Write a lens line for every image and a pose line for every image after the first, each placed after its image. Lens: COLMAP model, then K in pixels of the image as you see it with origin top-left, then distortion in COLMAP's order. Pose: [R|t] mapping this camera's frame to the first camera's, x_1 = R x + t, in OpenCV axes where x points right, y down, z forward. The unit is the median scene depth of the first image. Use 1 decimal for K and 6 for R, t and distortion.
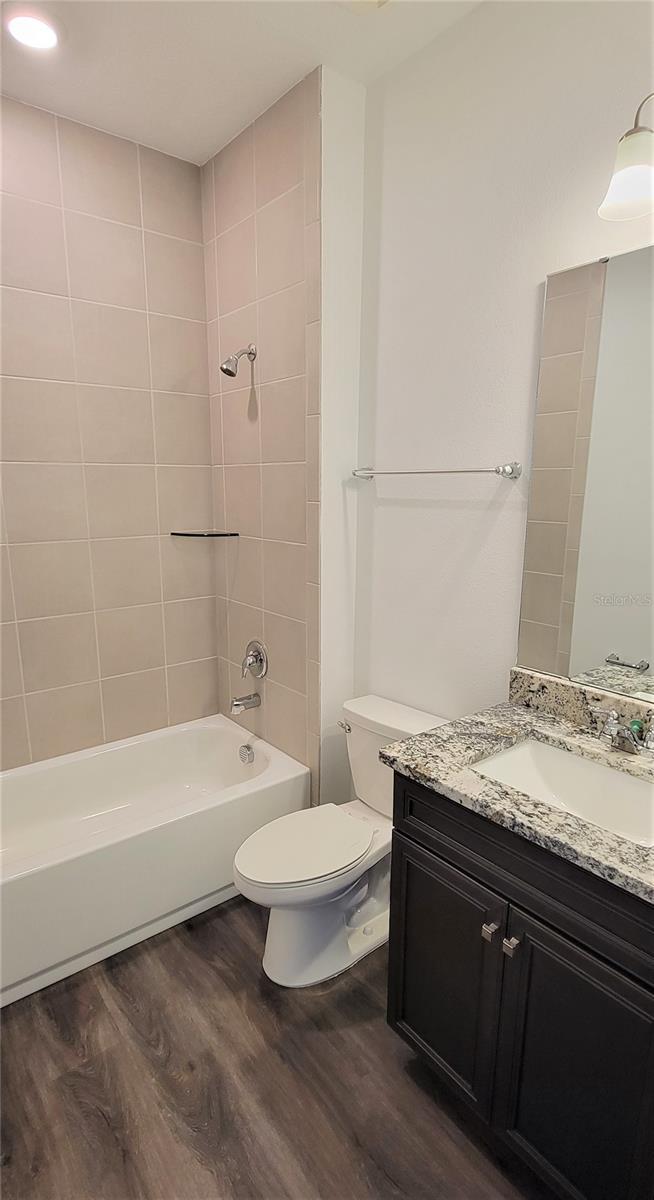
lens RADIAL K [[579.3, 0, 318.2], [0, 579.3, 601.7], [0, 0, 1]] dist [0.002067, 0.000431]
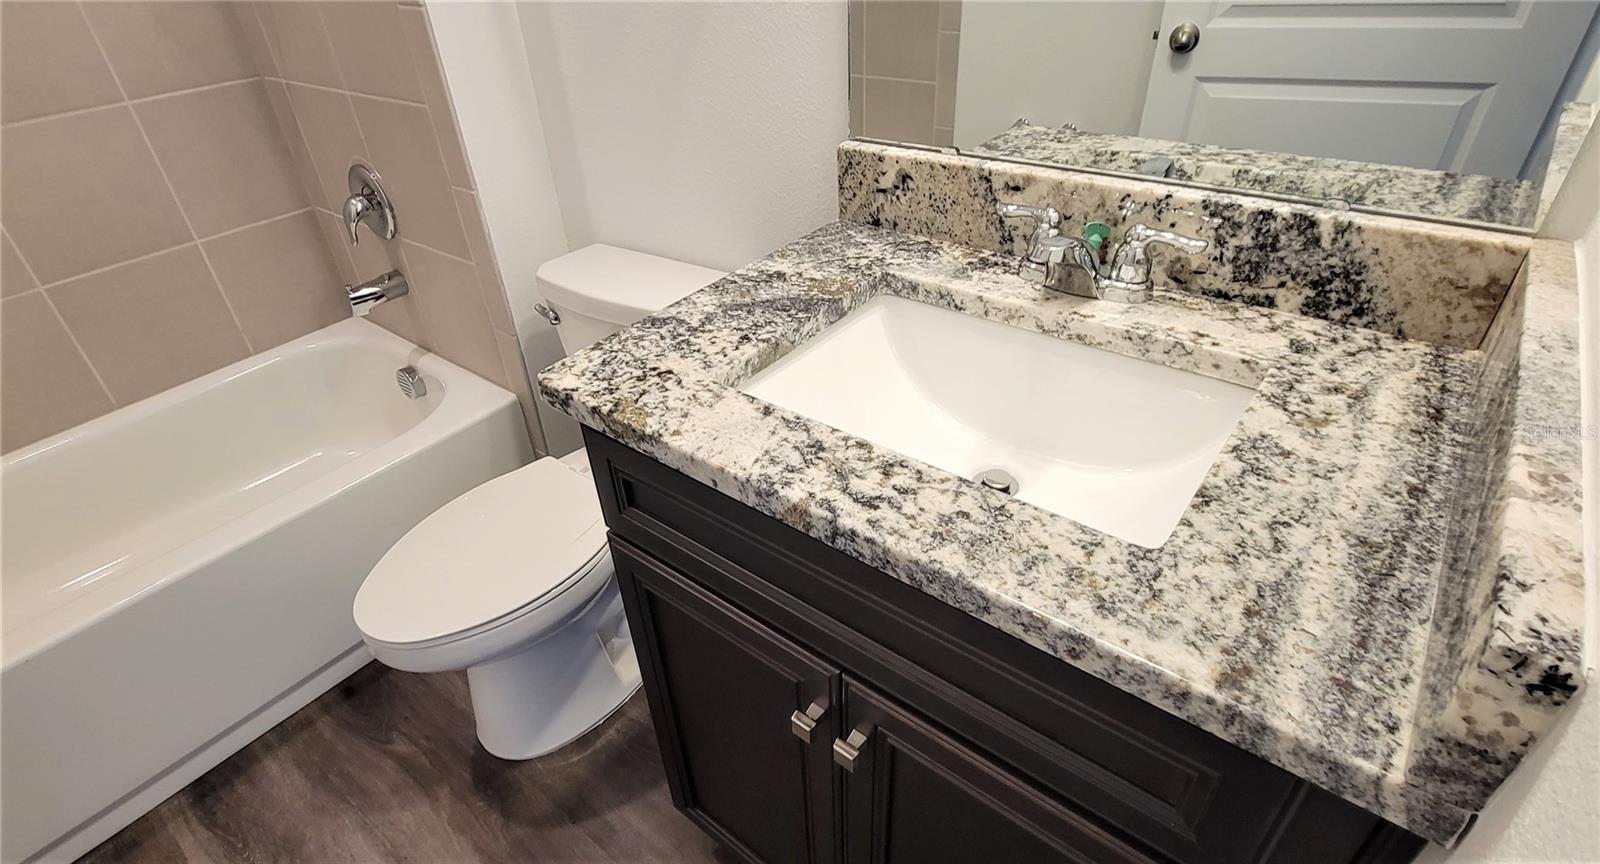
lens RADIAL K [[772.4, 0, 796.5], [0, 772.4, 439.6], [0, 0, 1]] dist [0.002067, 0.000431]
pose [[0.968977, -0.180249, 0.169099, 0.167629], [0.097115, 0.906835, 0.410144, 0.078109], [-0.227273, -0.380998, 0.896207, 0.398536]]
